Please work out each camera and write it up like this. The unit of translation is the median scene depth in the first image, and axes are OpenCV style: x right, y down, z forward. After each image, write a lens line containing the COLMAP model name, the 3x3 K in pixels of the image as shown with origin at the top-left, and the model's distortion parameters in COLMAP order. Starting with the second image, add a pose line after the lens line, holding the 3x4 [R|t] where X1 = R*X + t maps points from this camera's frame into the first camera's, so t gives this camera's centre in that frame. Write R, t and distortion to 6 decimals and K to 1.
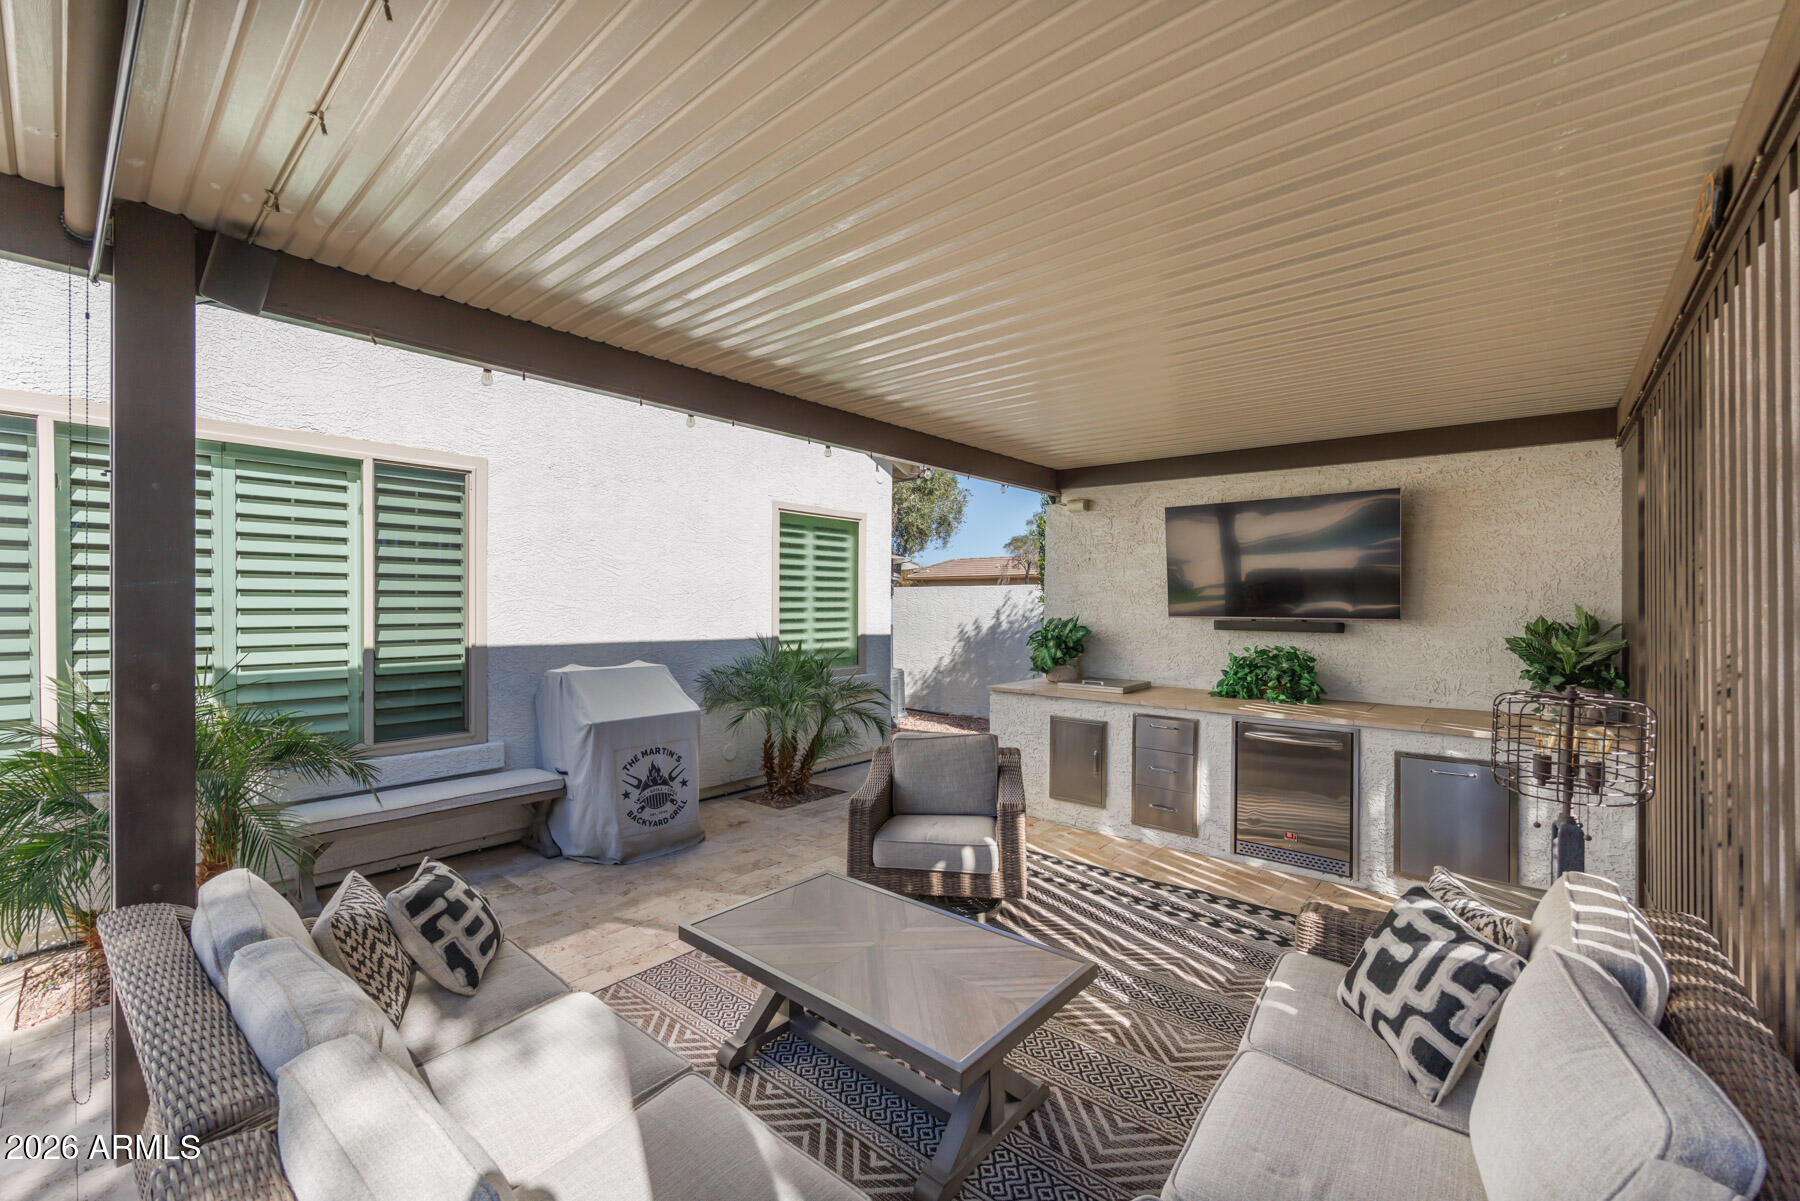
lens RADIAL K [[735.5, 0, 913.1], [0, 735.5, 601.8], [0, 0, 1]] dist [-0.007805, 0.000007]
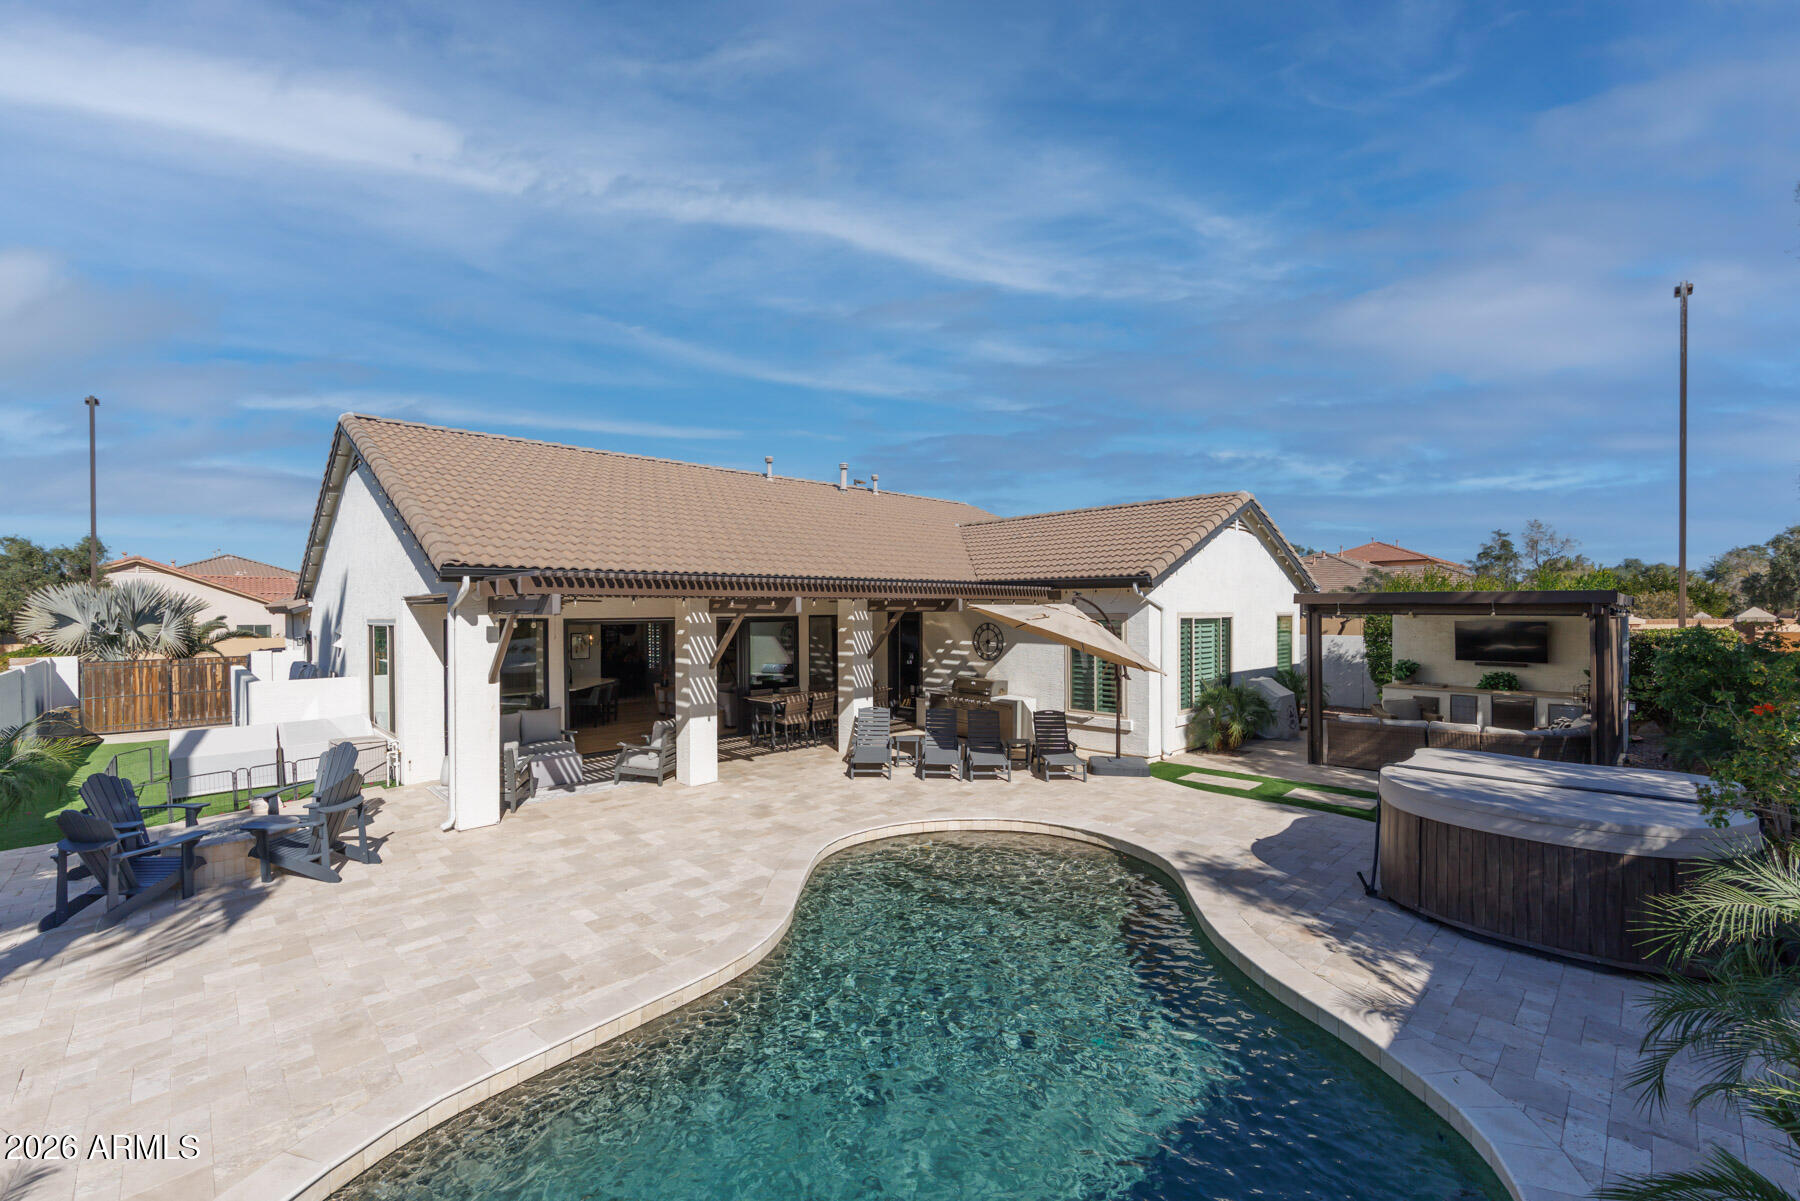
lens RADIAL K [[735.5, 0, 913.1], [0, 735.5, 601.8], [0, 0, 1]] dist [-0.007805, 0.000007]
pose [[0.994660, -0.009520, -0.102767, -1.662979], [0.008890, 0.999939, -0.006593, -0.237946], [0.102823, 0.005644, 0.994684, -2.318075]]
